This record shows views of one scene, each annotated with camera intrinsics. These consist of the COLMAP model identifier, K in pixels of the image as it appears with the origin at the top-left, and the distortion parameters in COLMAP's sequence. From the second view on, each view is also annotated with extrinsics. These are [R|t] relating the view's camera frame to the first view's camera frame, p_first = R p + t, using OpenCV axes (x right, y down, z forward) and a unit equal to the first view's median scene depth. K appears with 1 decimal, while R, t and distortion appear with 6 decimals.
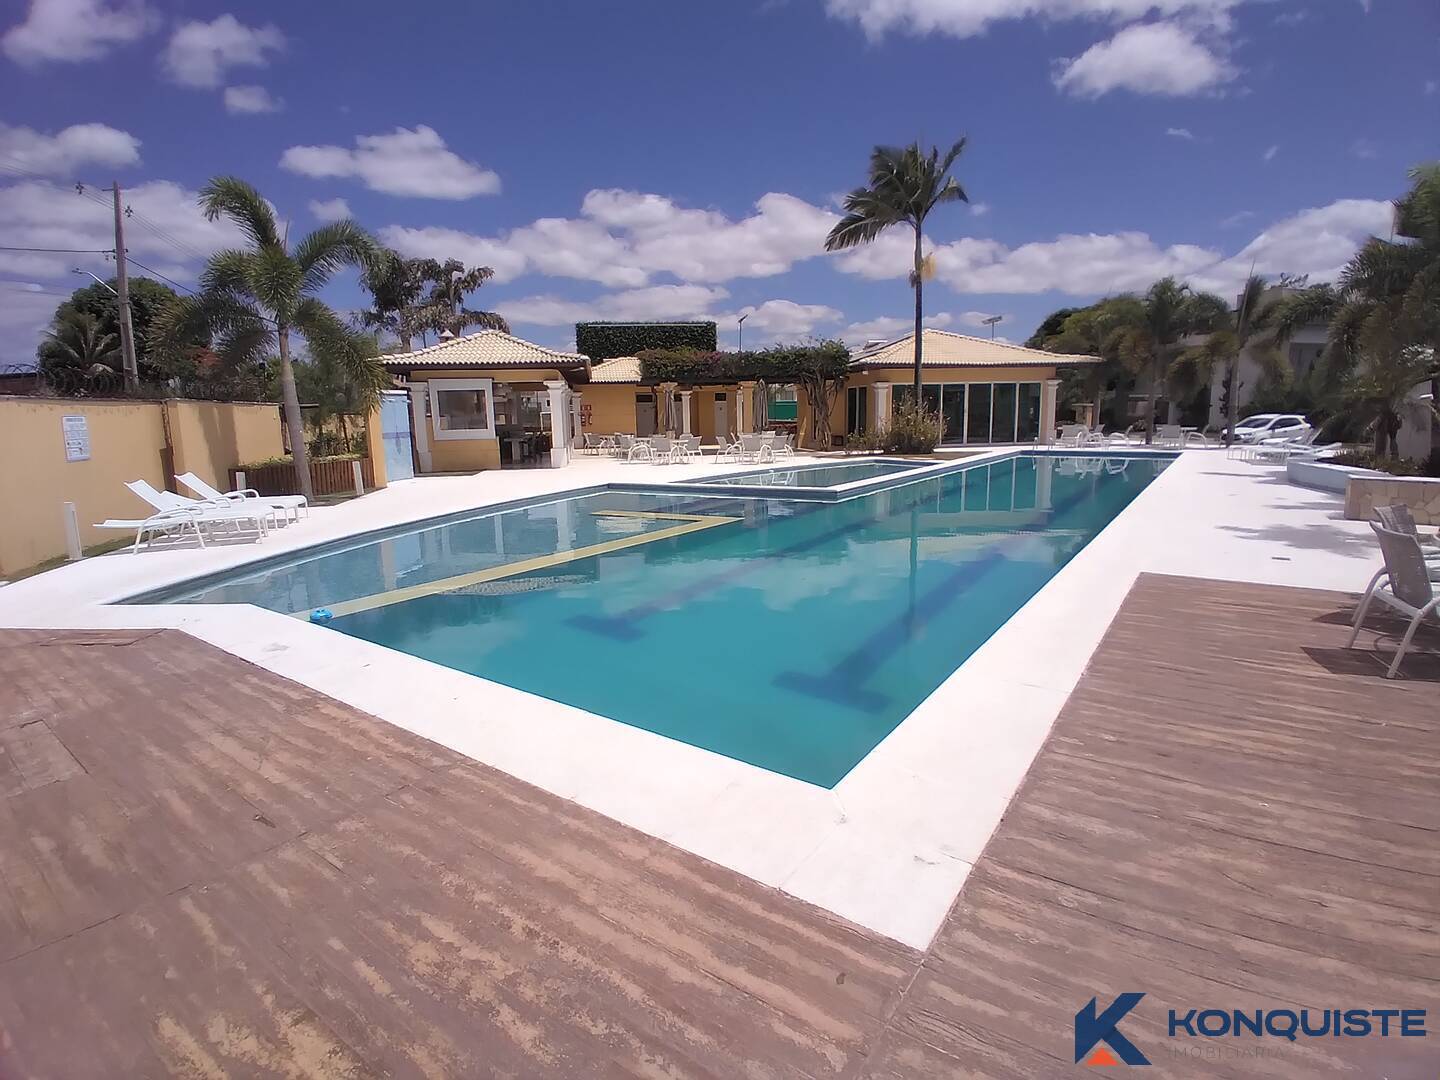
lens RADIAL K [[722.1, 0, 718.8], [0, 722.1, 536.7], [0, 0, 1]] dist [0.010885, -0.047437]
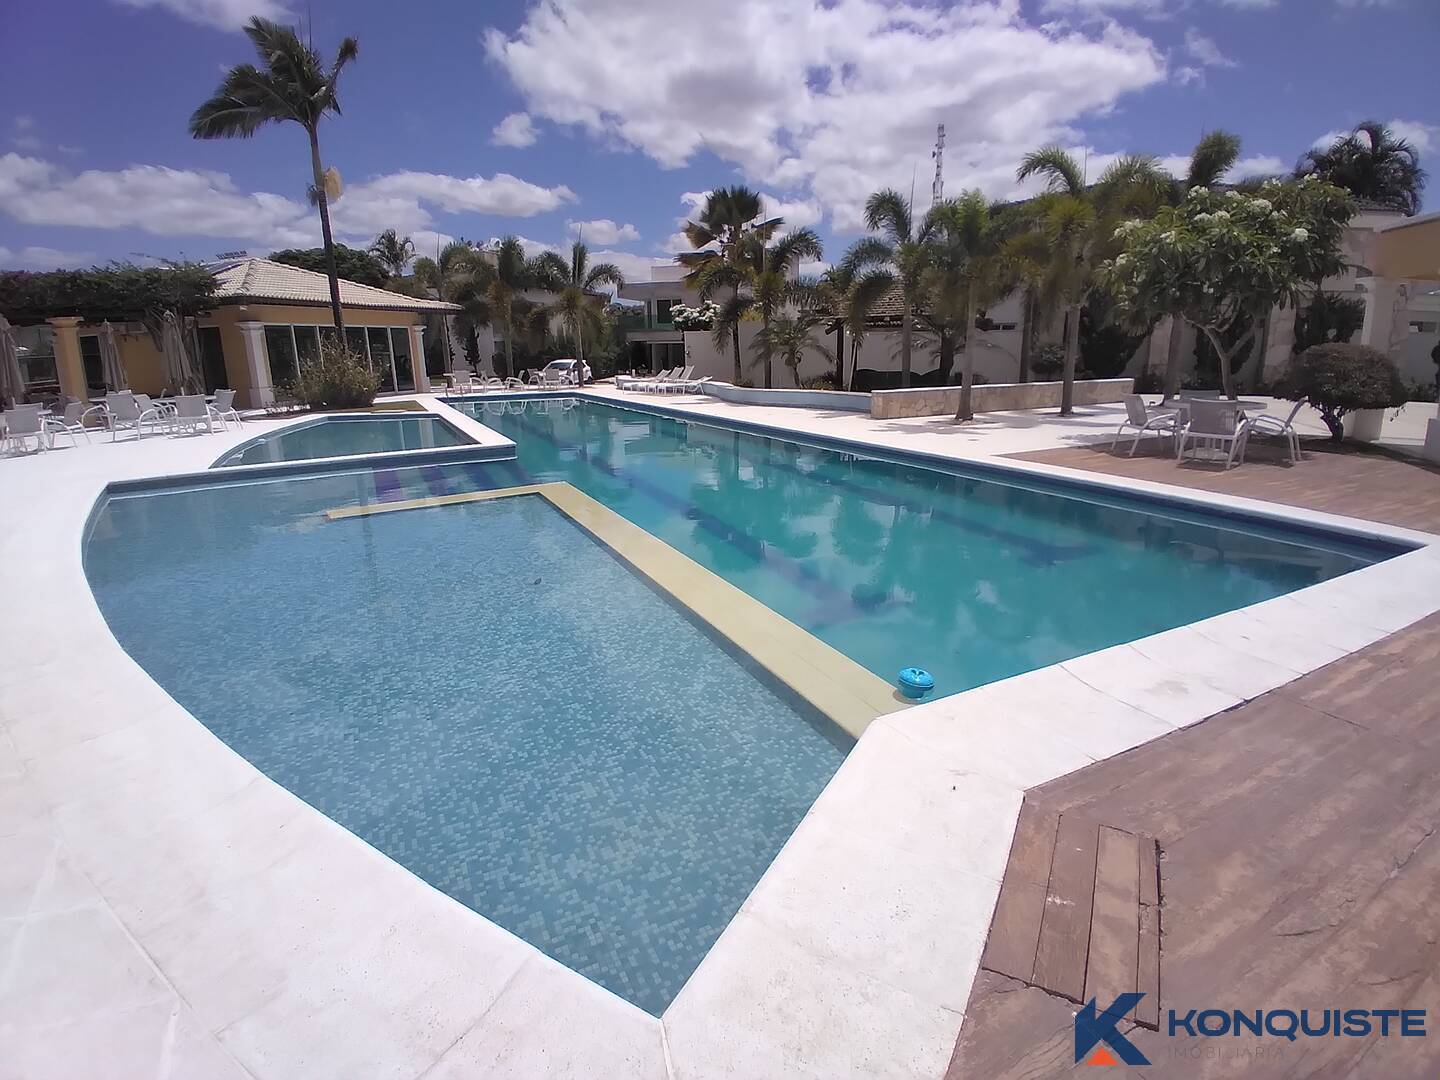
lens RADIAL K [[722.1, 0, 718.8], [0, 722.1, 536.7], [0, 0, 1]] dist [0.010885, -0.047437]
pose [[0.455050, -0.215353, 0.864033, -0.276046], [0.159705, 0.974320, 0.158731, -0.031459], [-0.876027, 0.065760, 0.477757, 0.213801]]
